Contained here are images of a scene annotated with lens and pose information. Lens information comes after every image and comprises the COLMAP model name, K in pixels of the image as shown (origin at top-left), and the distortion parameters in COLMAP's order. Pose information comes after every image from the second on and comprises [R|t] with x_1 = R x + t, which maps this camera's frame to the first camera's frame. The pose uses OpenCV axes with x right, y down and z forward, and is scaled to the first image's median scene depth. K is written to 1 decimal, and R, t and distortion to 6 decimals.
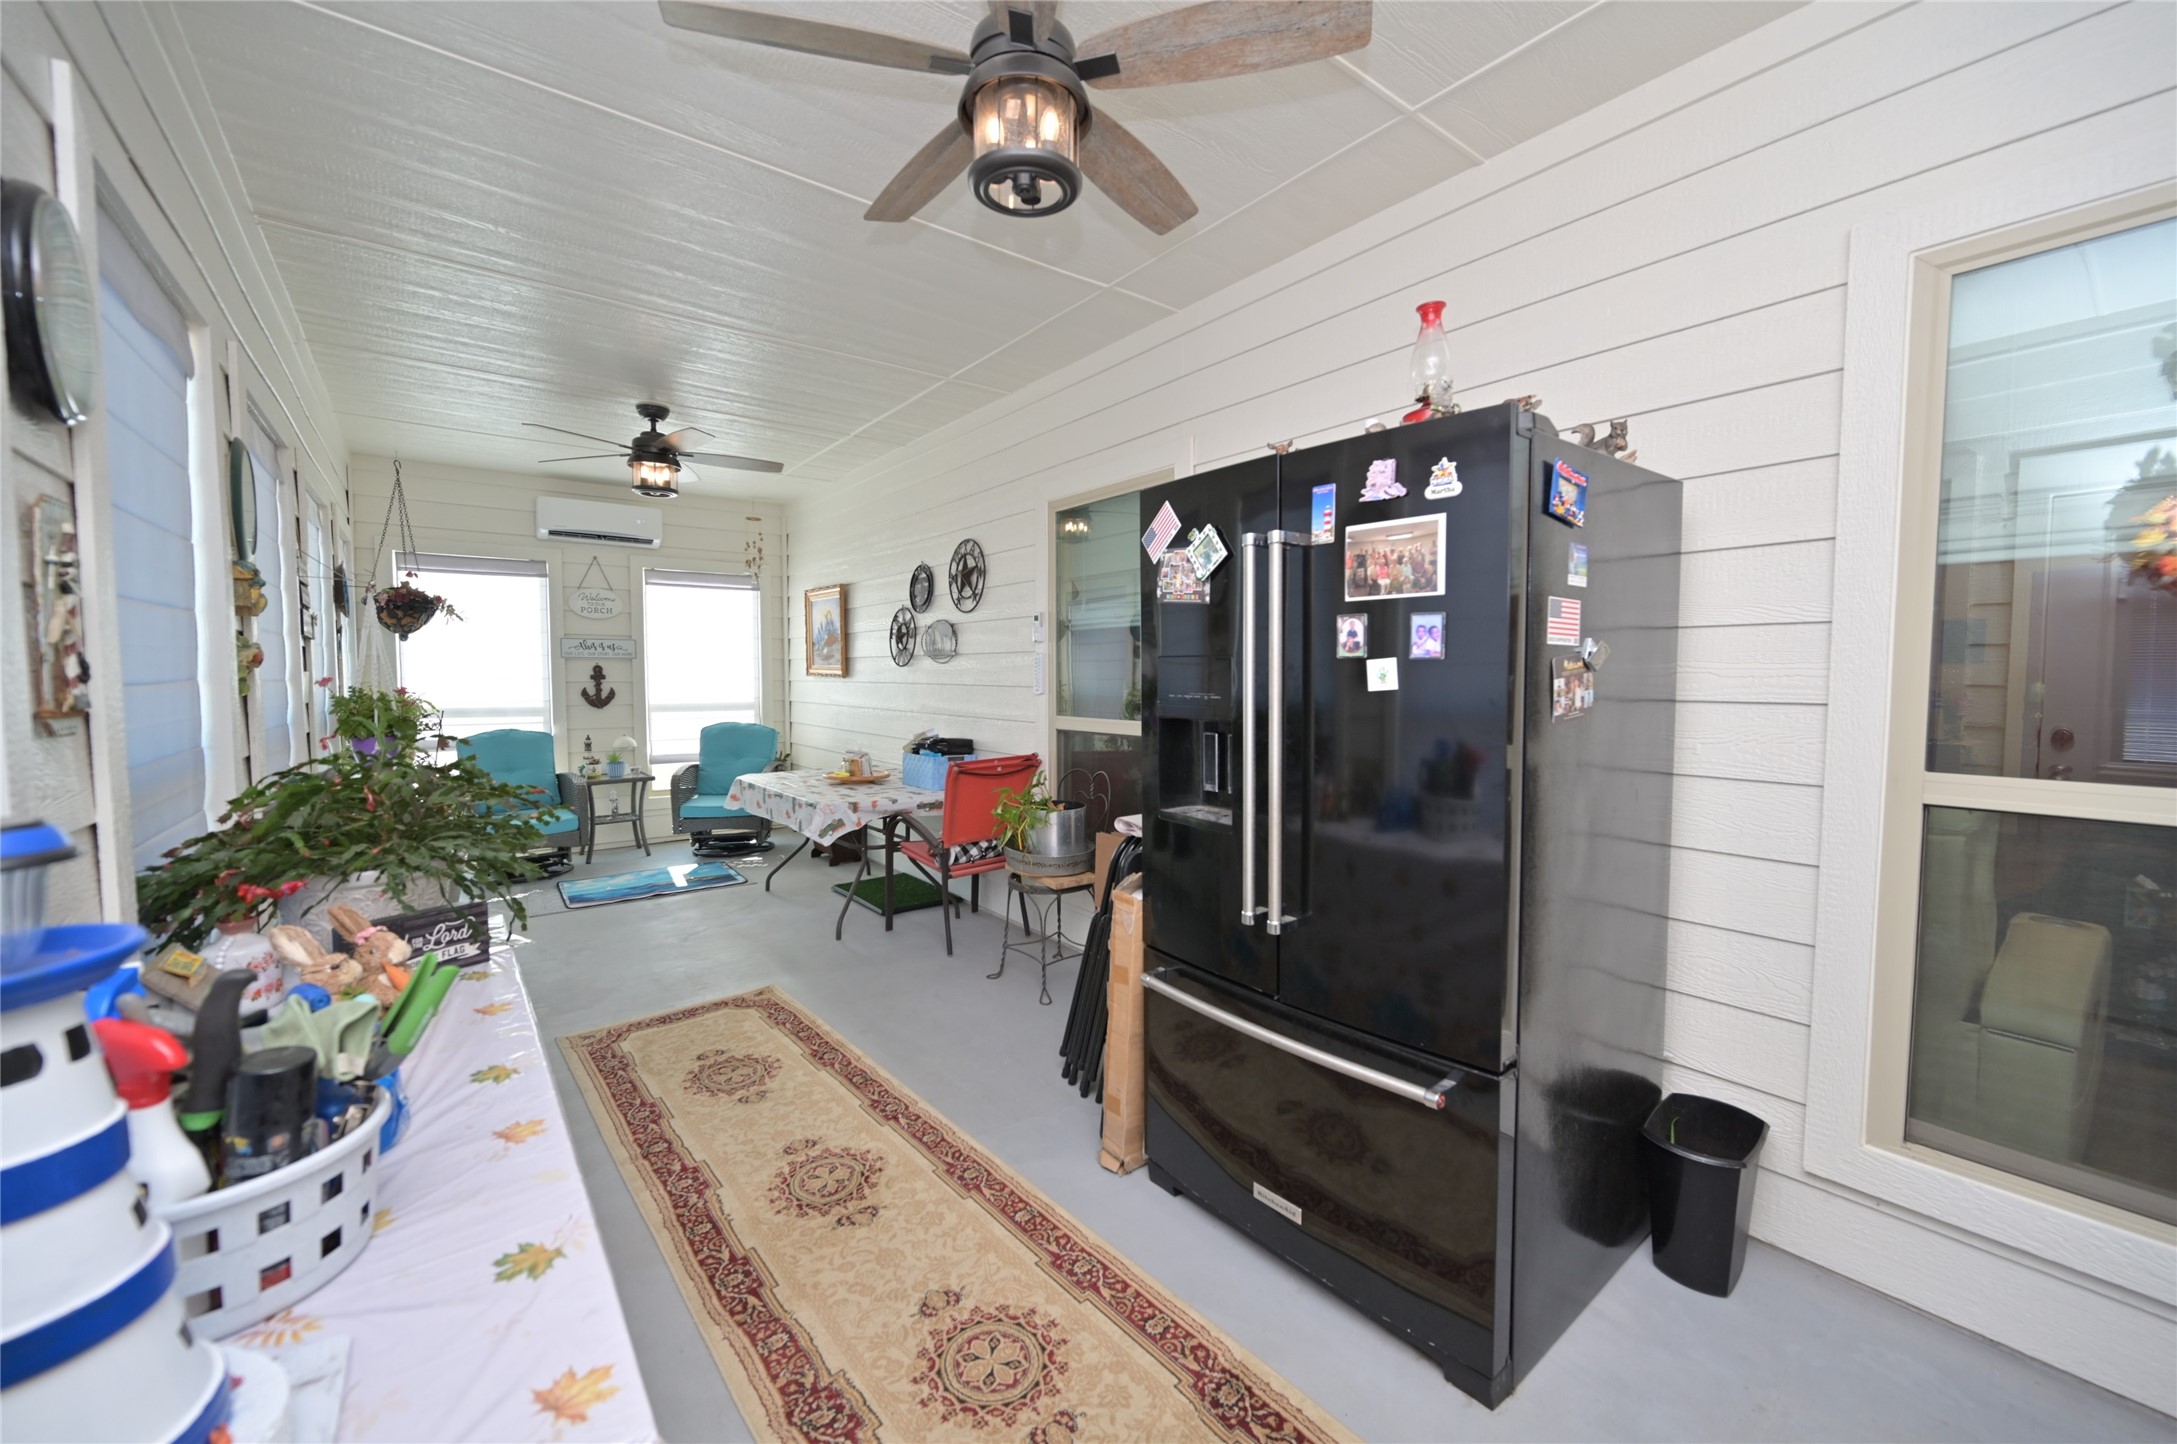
lens RADIAL K [[853.5, 0, 1082.0], [0, 853.5, 724.2], [0, 0, 1]] dist [-0.000993, 0.000210]
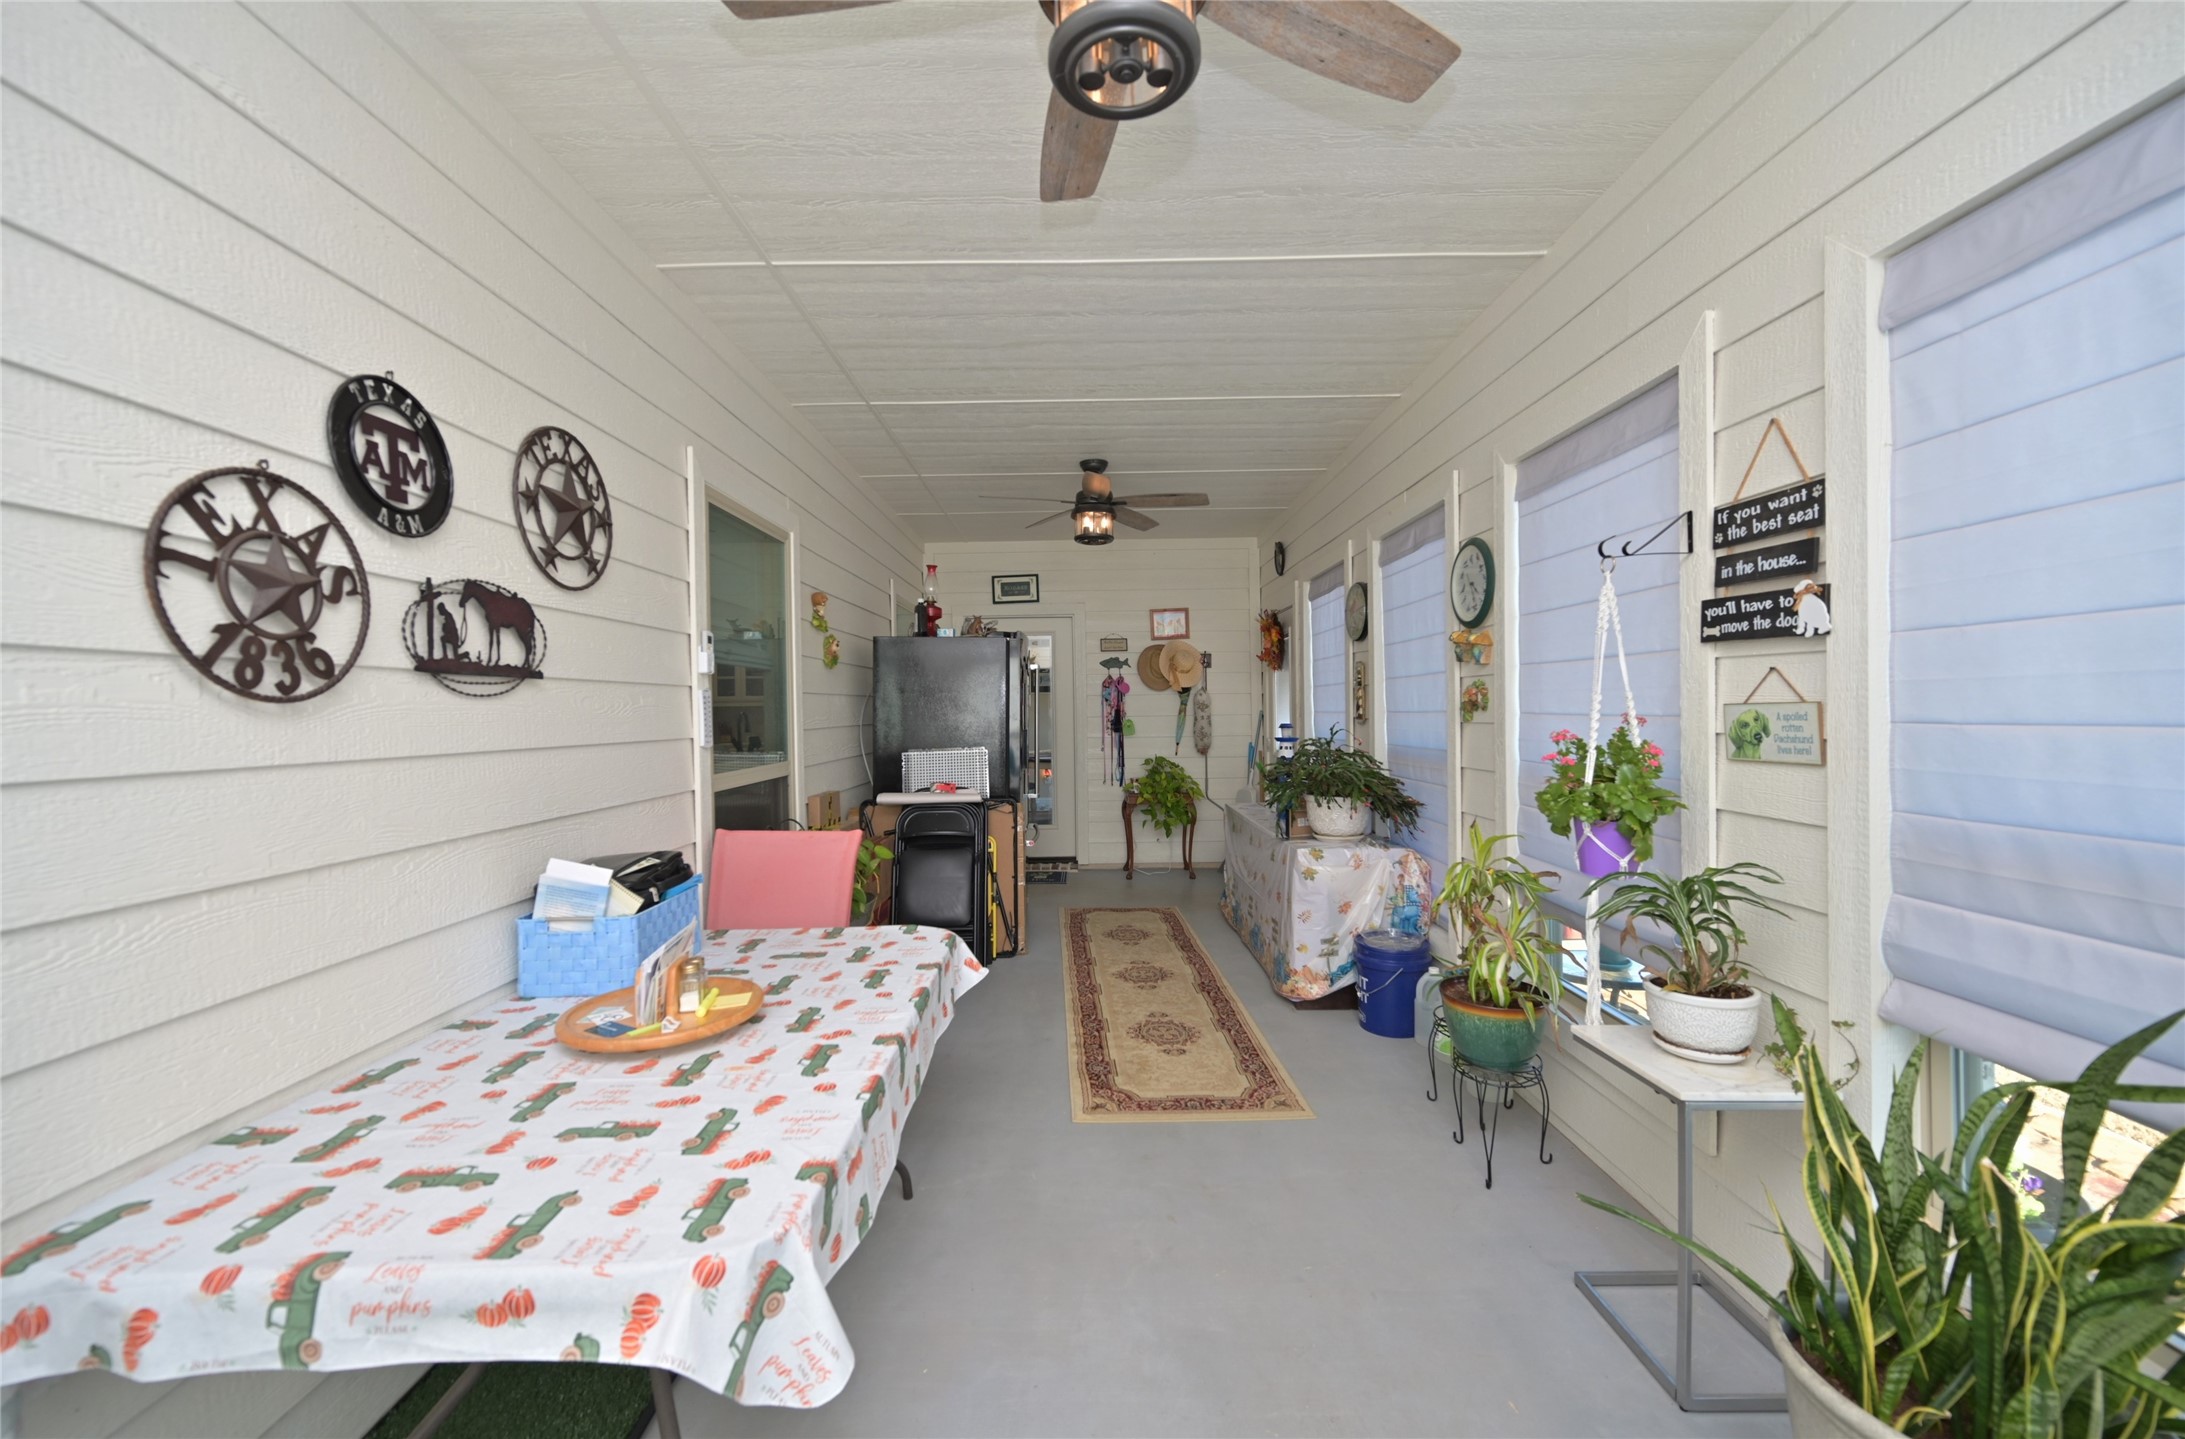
lens RADIAL K [[856.6, 0, 1084.7], [0, 856.6, 715.2], [0, 0, 1]] dist [-0.000993, 0.000210]
pose [[-0.797295, 0.012444, 0.603462, -0.627039], [0.053789, 0.997274, 0.050502, -0.069667], [-0.601188, 0.072724, -0.795791, 1.184011]]
